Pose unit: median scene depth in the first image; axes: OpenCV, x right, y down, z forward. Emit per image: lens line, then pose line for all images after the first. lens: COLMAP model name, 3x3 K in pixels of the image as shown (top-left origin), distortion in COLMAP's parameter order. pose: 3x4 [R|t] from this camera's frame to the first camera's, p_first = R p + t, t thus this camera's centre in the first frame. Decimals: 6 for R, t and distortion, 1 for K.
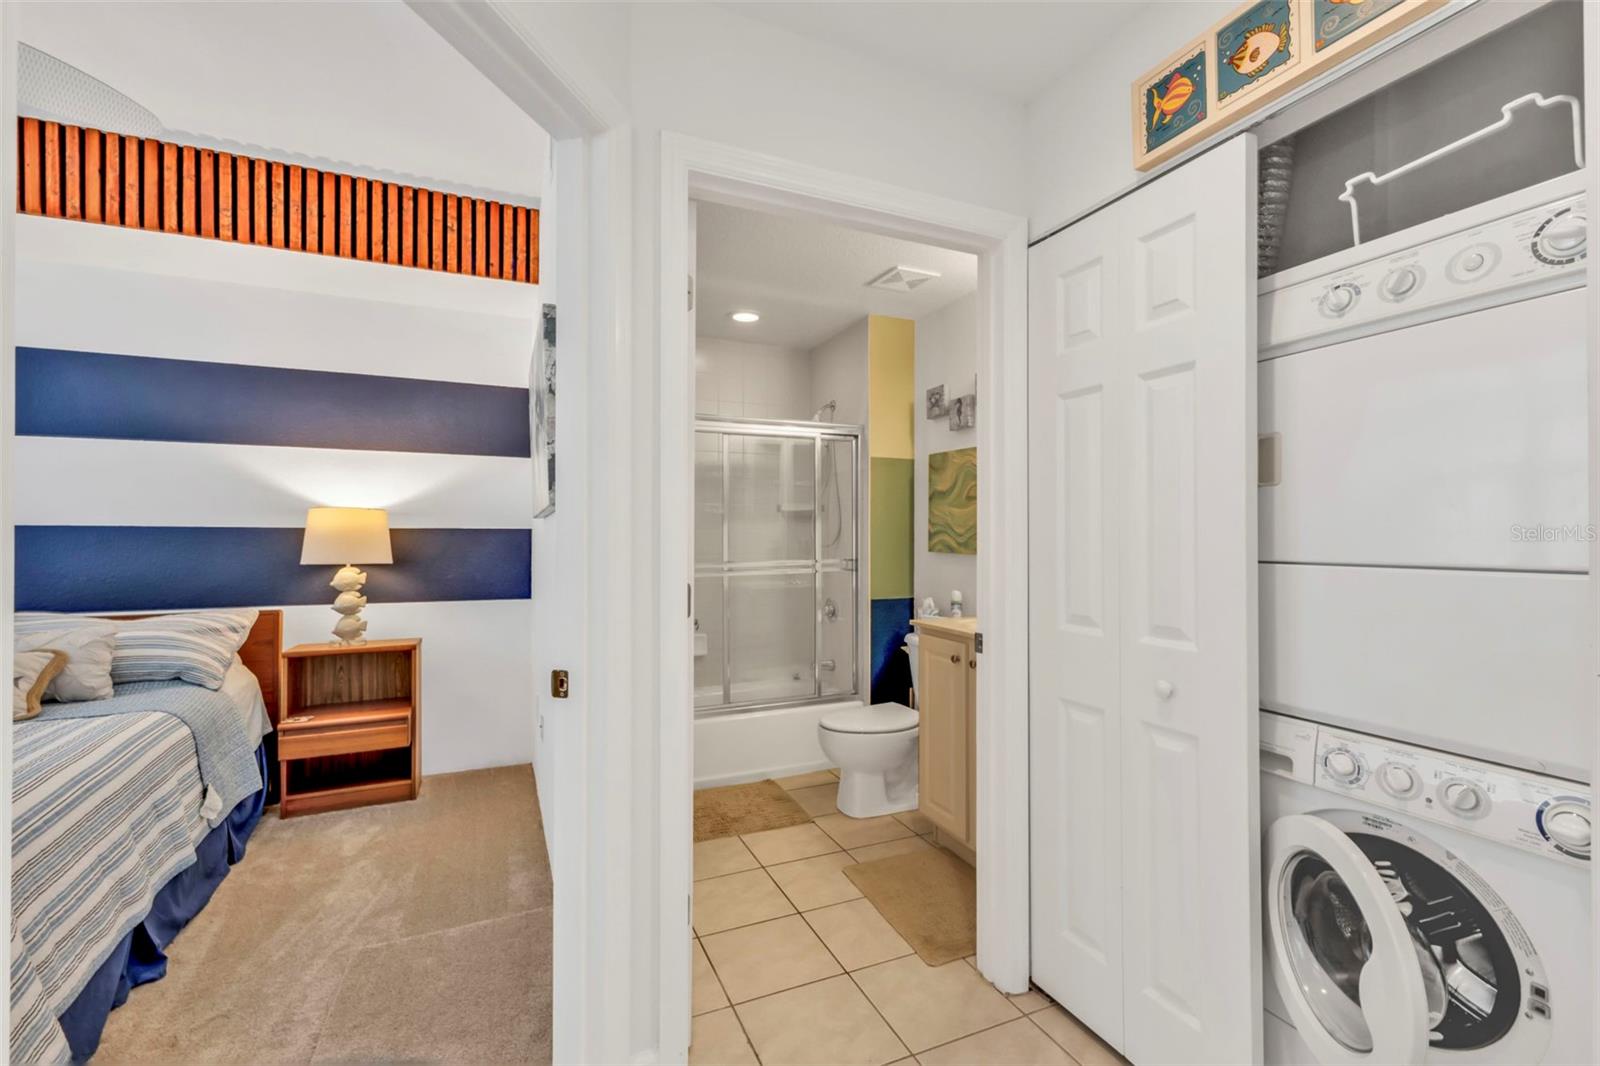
lens RADIAL K [[702.8, 0, 807.2], [0, 702.8, 524.5], [0, 0, 1]] dist [0.011552, -0.003090]
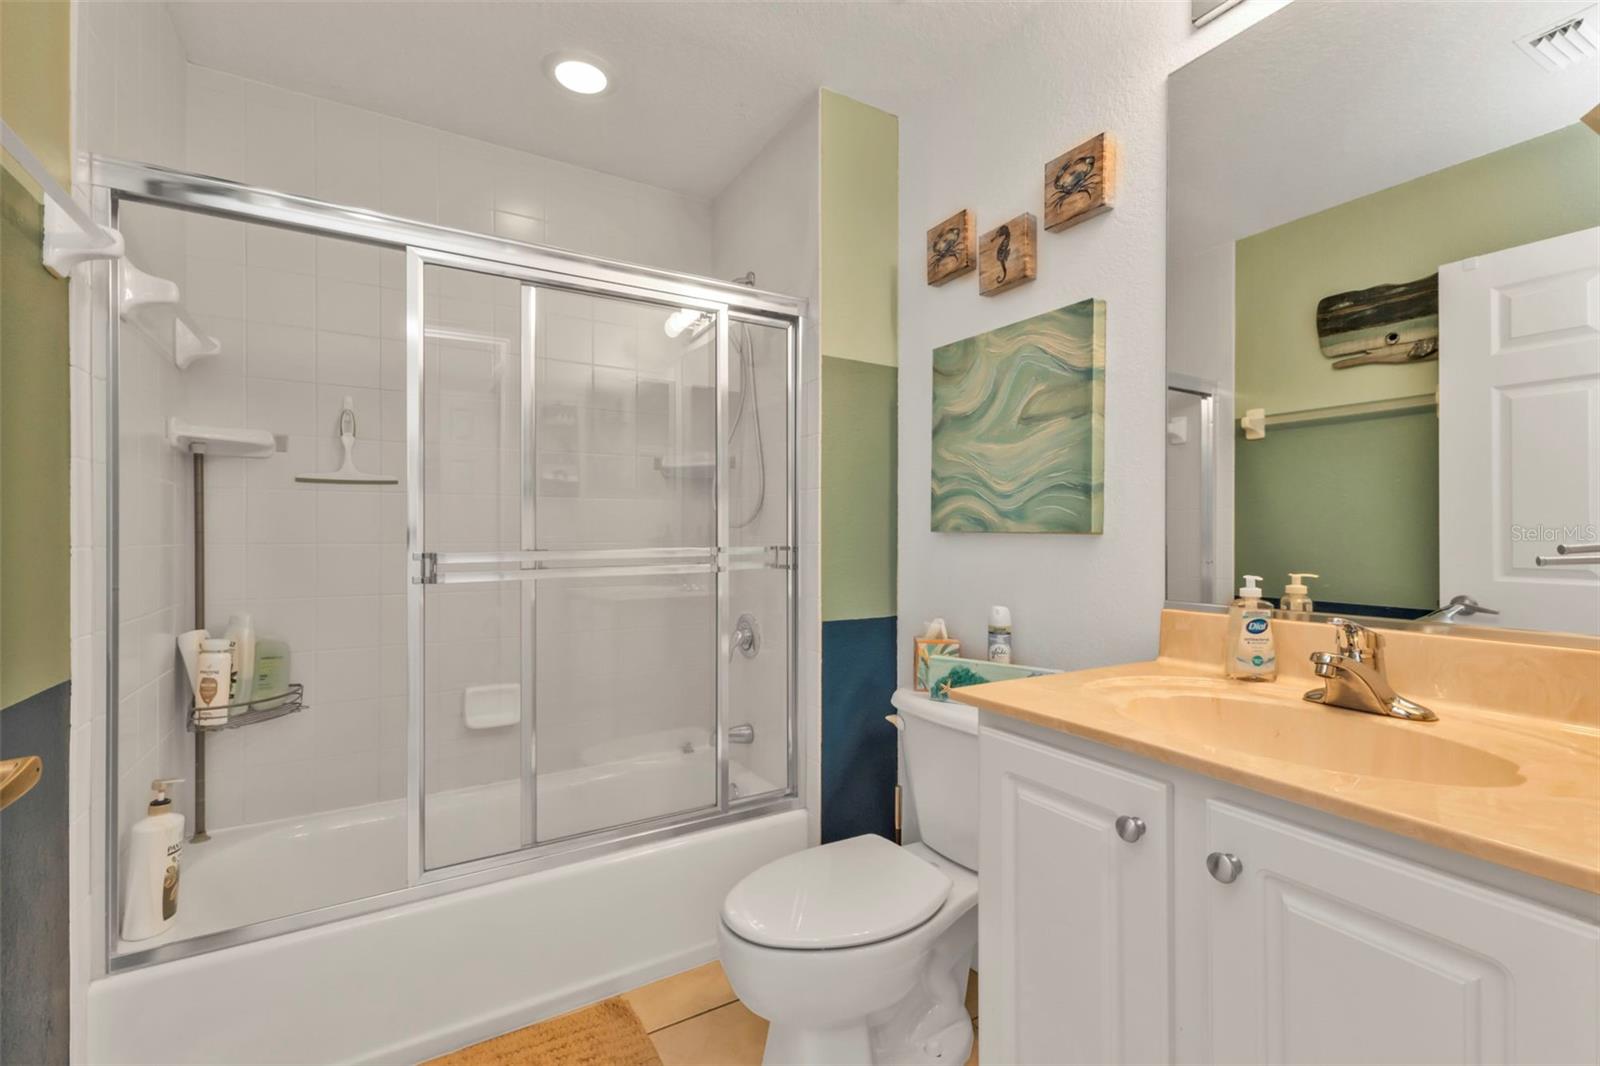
lens RADIAL K [[702.8, 0, 807.1], [0, 702.8, 536.3], [0, 0, 1]] dist [0.011552, -0.003090]
pose [[0.992034, 0.002562, 0.125944, 0.012242], [-0.004495, 0.999876, 0.015060, 0.034595], [-0.125890, -0.015506, 0.991923, 0.482850]]
